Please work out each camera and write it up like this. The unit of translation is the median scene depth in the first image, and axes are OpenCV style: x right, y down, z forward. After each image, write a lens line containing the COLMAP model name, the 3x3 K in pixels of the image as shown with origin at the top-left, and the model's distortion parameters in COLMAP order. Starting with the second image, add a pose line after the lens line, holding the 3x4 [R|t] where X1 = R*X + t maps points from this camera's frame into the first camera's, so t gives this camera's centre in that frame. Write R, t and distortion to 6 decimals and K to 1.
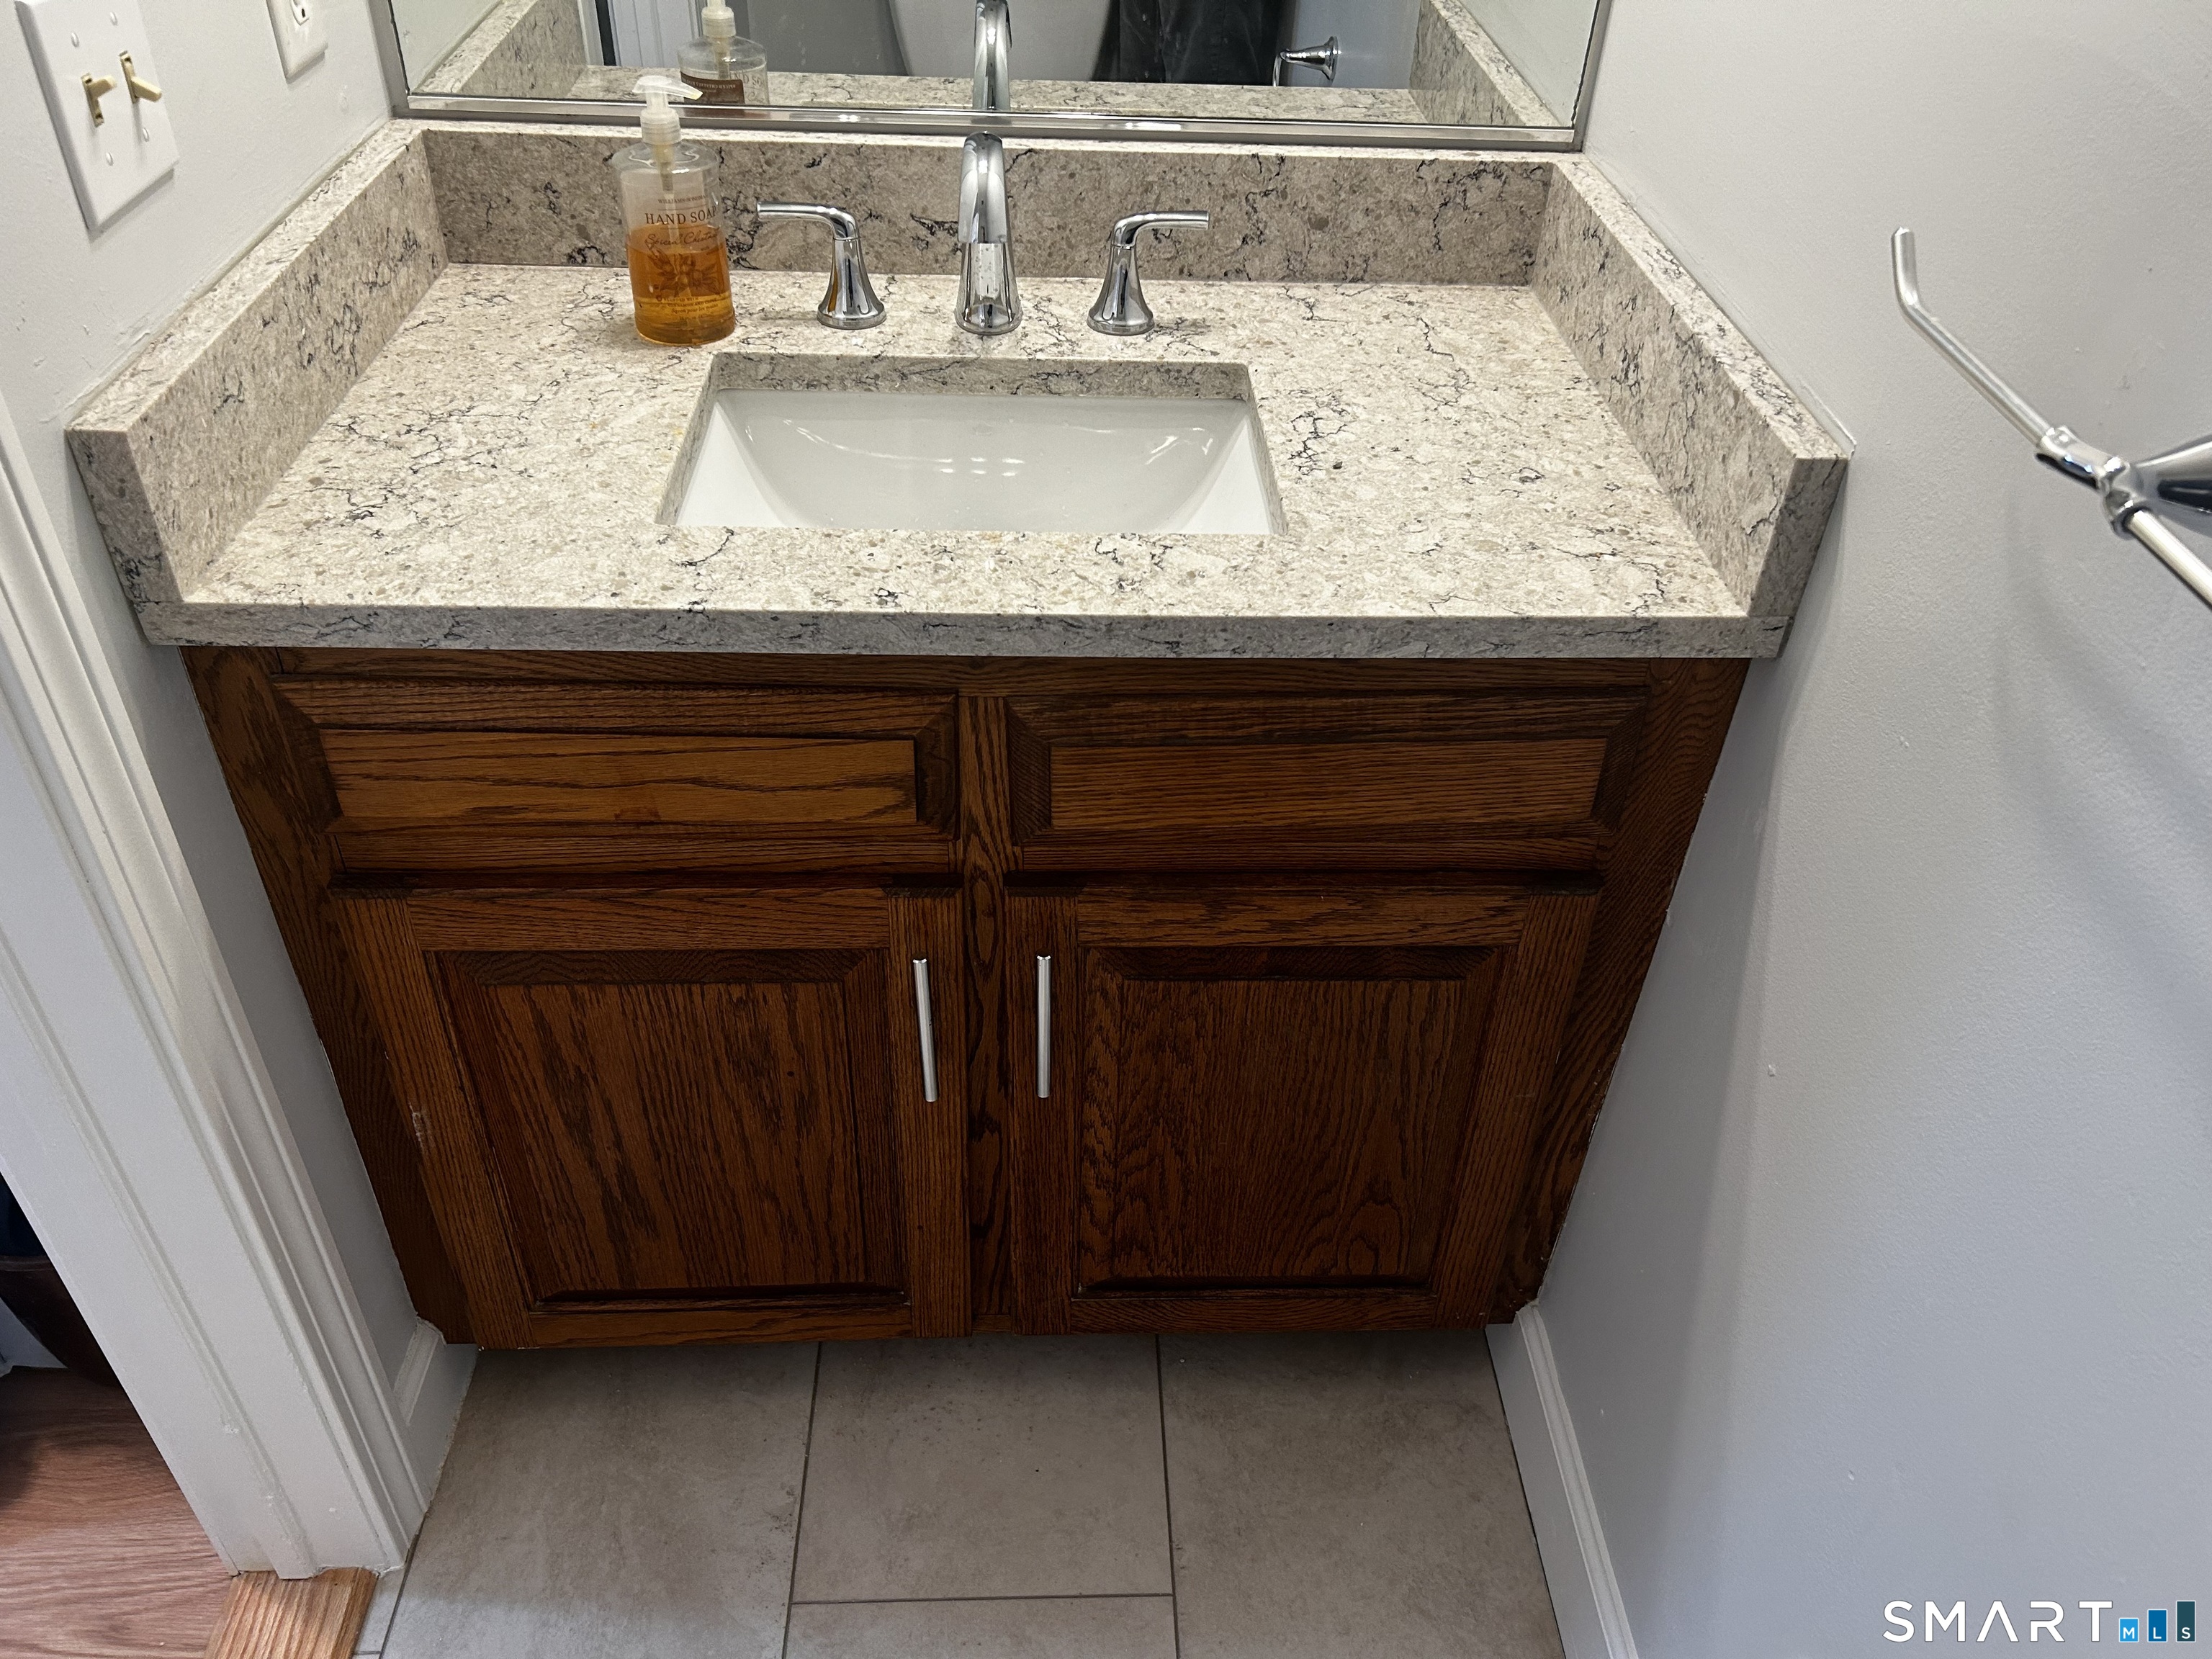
lens RADIAL K [[1658.0, 0, 1113.7], [0, 1658.0, 830.2], [0, 0, 1]] dist [0.059868, -0.064591]
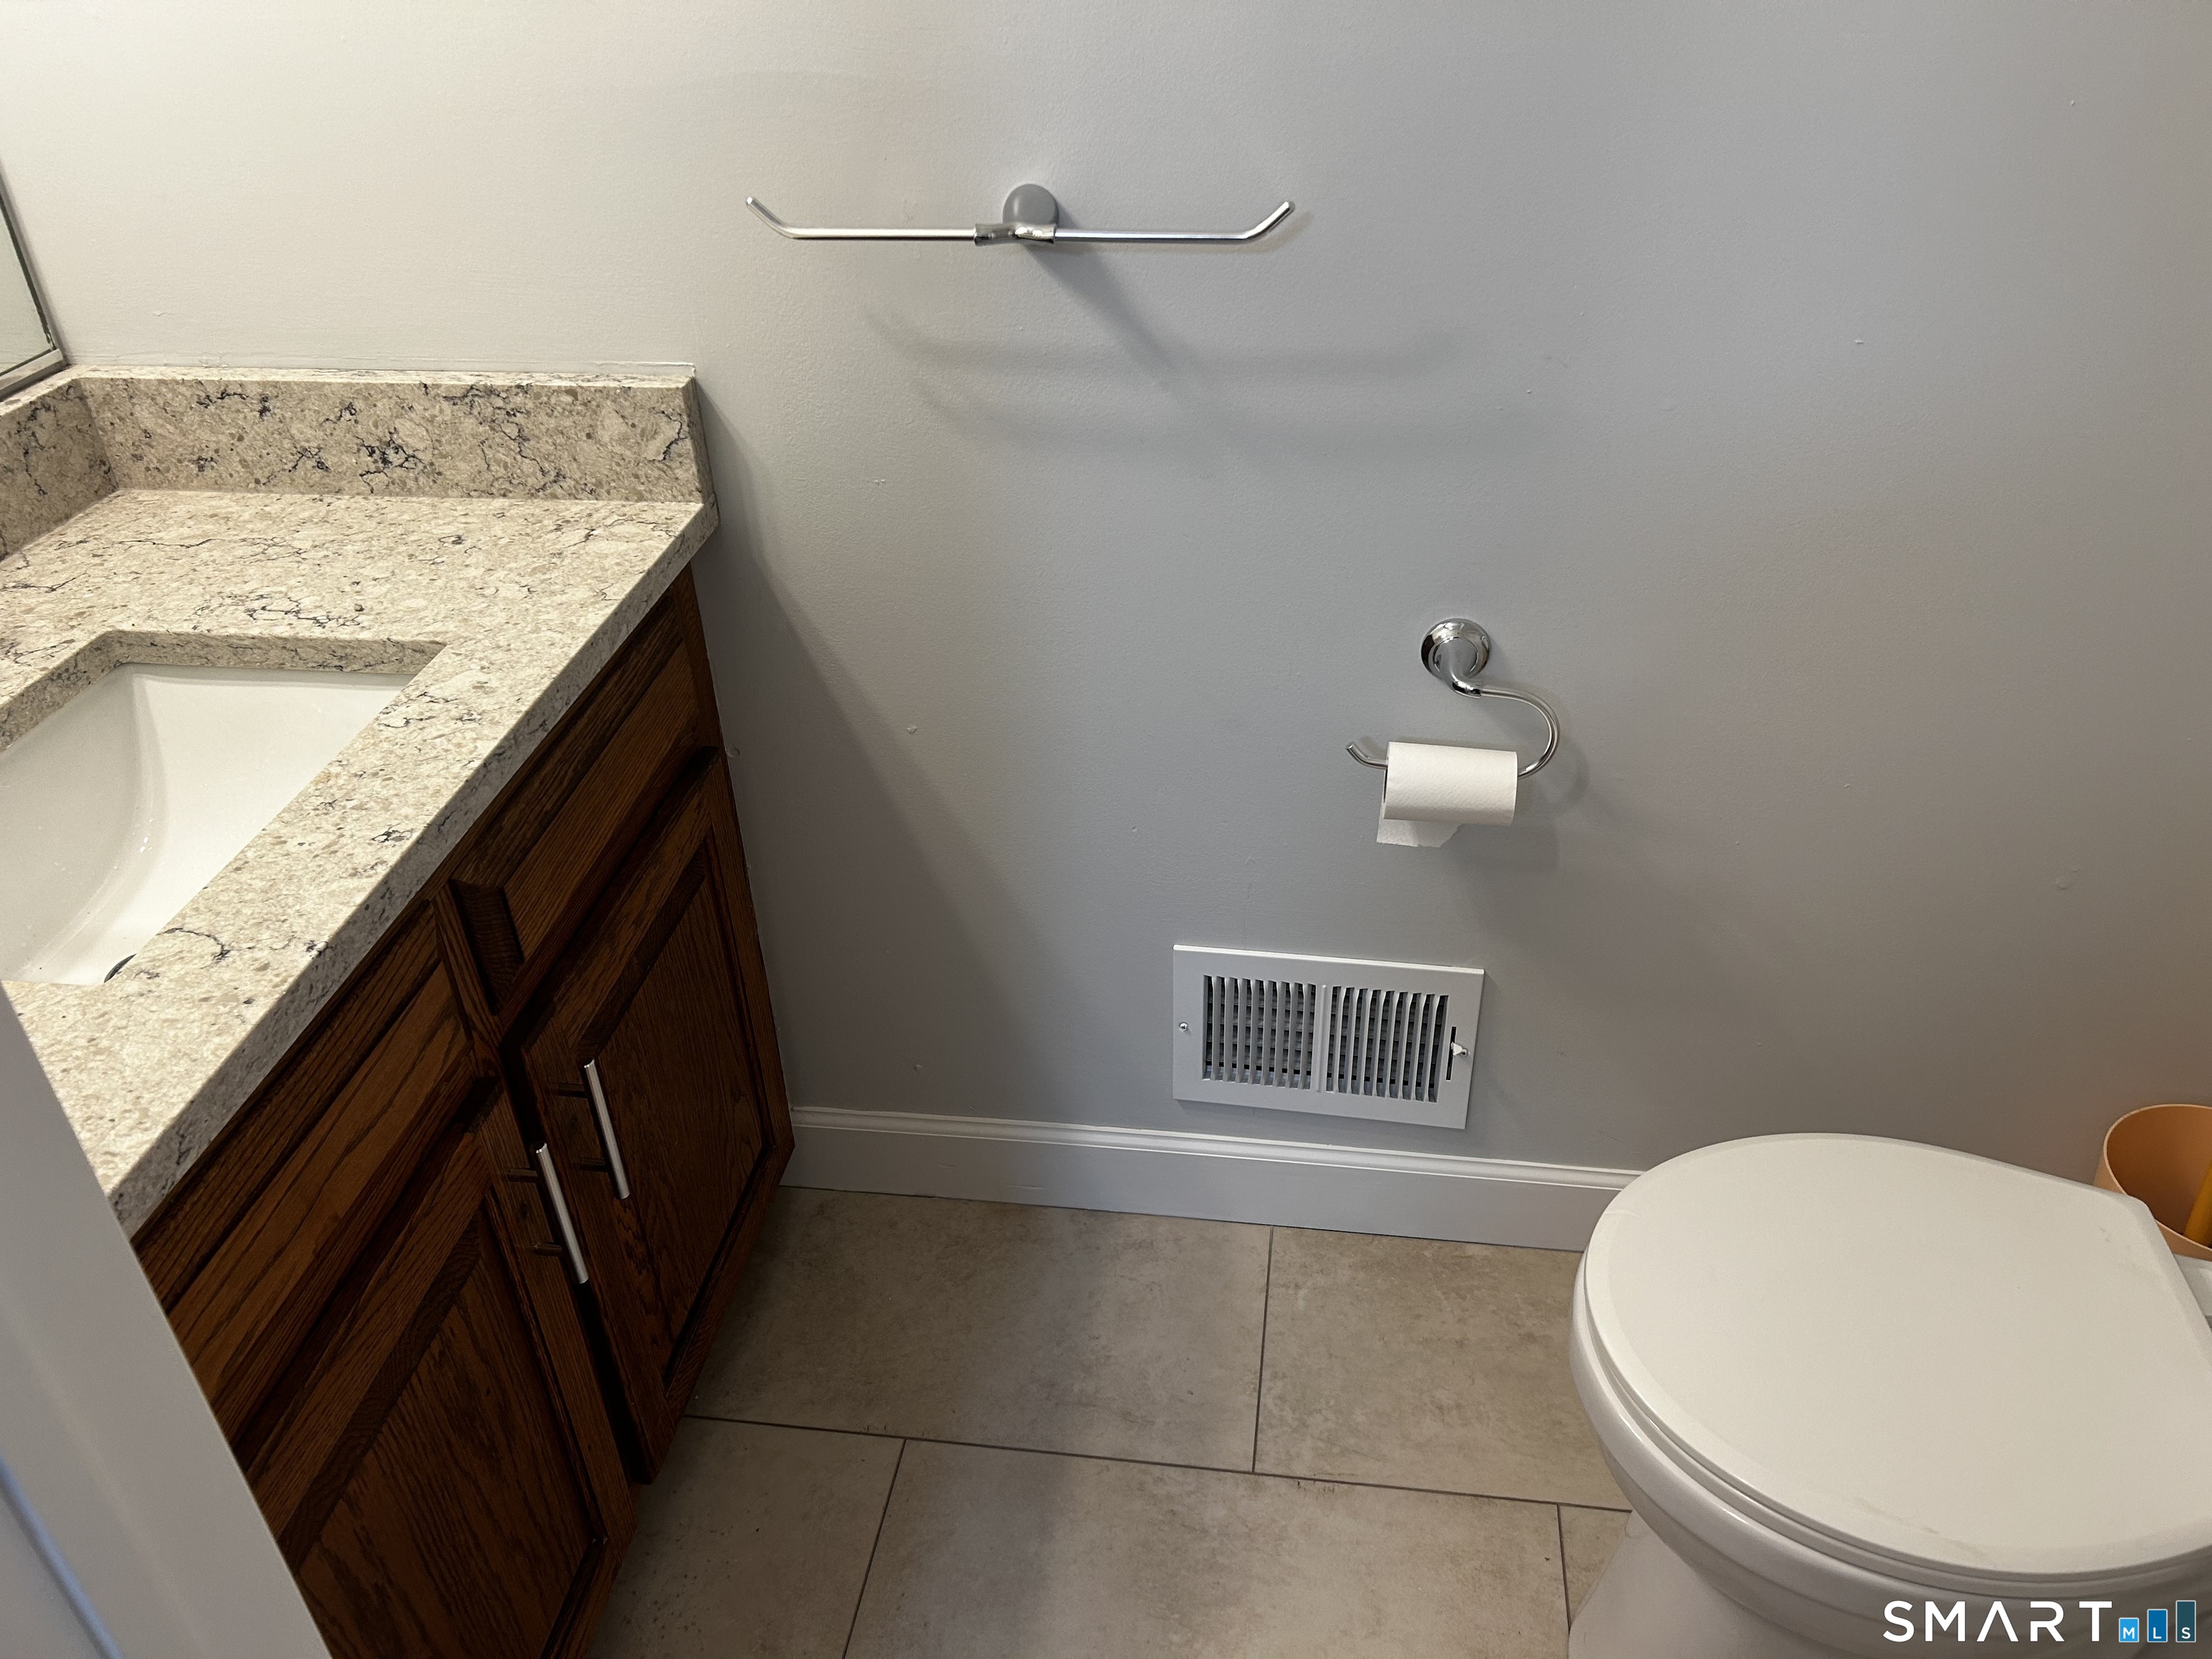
lens RADIAL K [[1658.0, 0, 1117.8], [0, 1658.0, 815.1], [0, 0, 1]] dist [0.059868, -0.064591]
pose [[0.172273, -0.573104, 0.801170, -0.713901], [0.639791, 0.683523, 0.351374, -0.183428], [-0.748992, 0.452049, 0.484420, 0.133165]]
